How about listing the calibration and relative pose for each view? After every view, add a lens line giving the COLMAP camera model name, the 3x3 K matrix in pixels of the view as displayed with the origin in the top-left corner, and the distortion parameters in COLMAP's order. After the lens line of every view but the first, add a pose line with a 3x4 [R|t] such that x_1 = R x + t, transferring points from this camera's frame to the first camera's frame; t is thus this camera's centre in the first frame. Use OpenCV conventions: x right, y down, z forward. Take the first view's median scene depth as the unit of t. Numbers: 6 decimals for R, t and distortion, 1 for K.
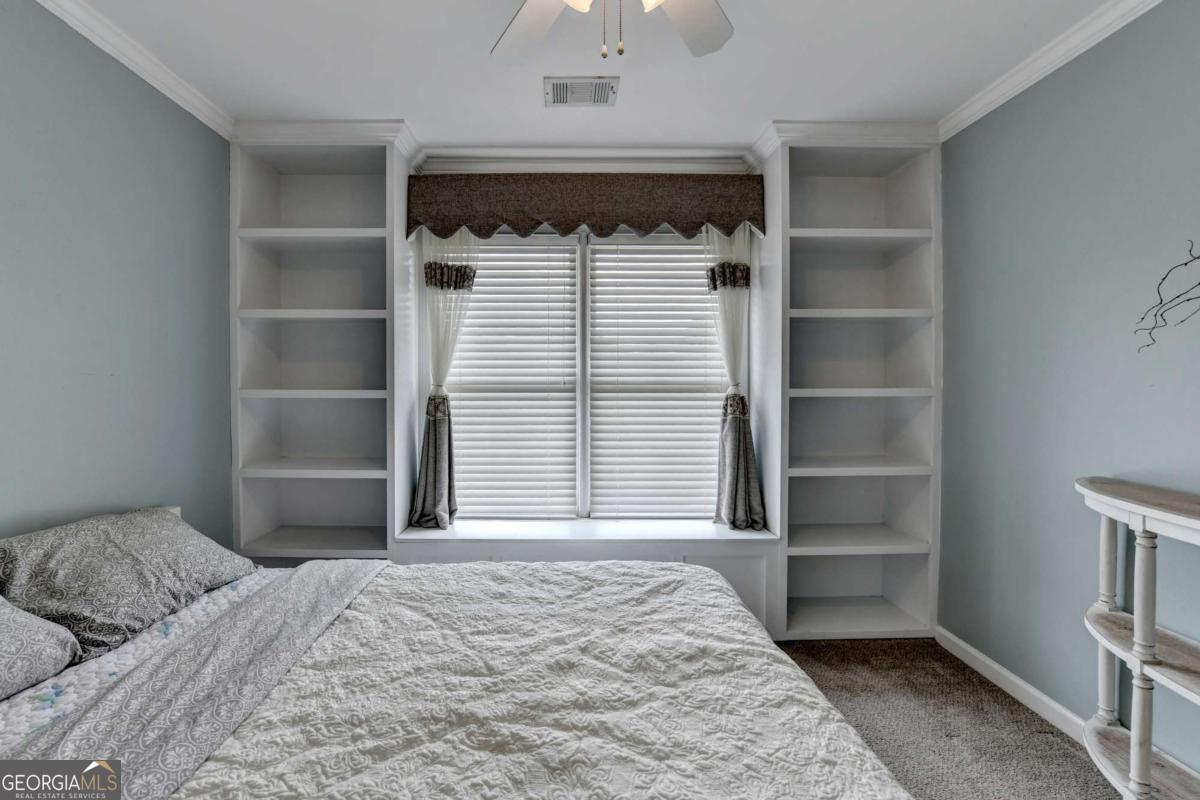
lens RADIAL K [[497.9, 0, 590.1], [0, 497.9, 392.2], [0, 0, 1]] dist [-0.017760, -0.000909]
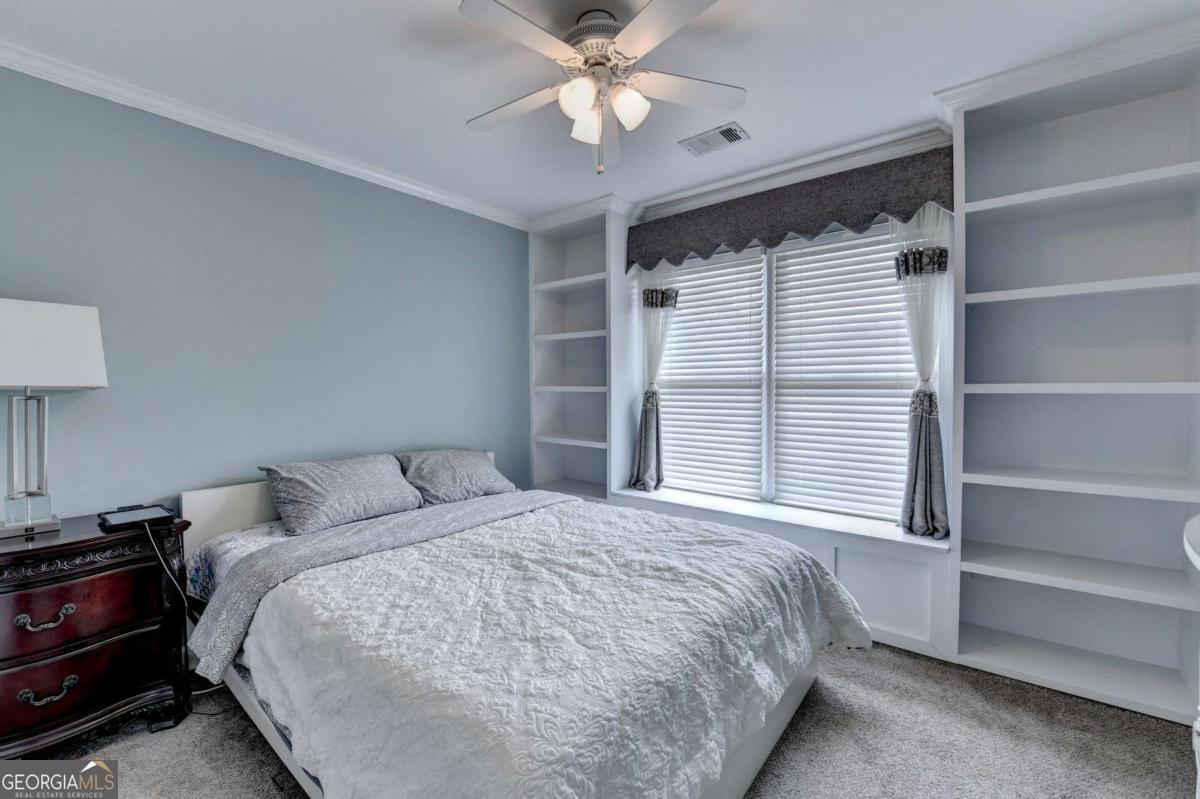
lens RADIAL K [[497.9, 0, 590.1], [0, 497.9, 391.7], [0, 0, 1]] dist [-0.017760, -0.000909]
pose [[0.762189, 0.004771, -0.647337, 0.434604], [-0.005195, 0.999986, 0.001253, 0.009121], [0.647334, 0.002408, 0.762202, -0.101196]]
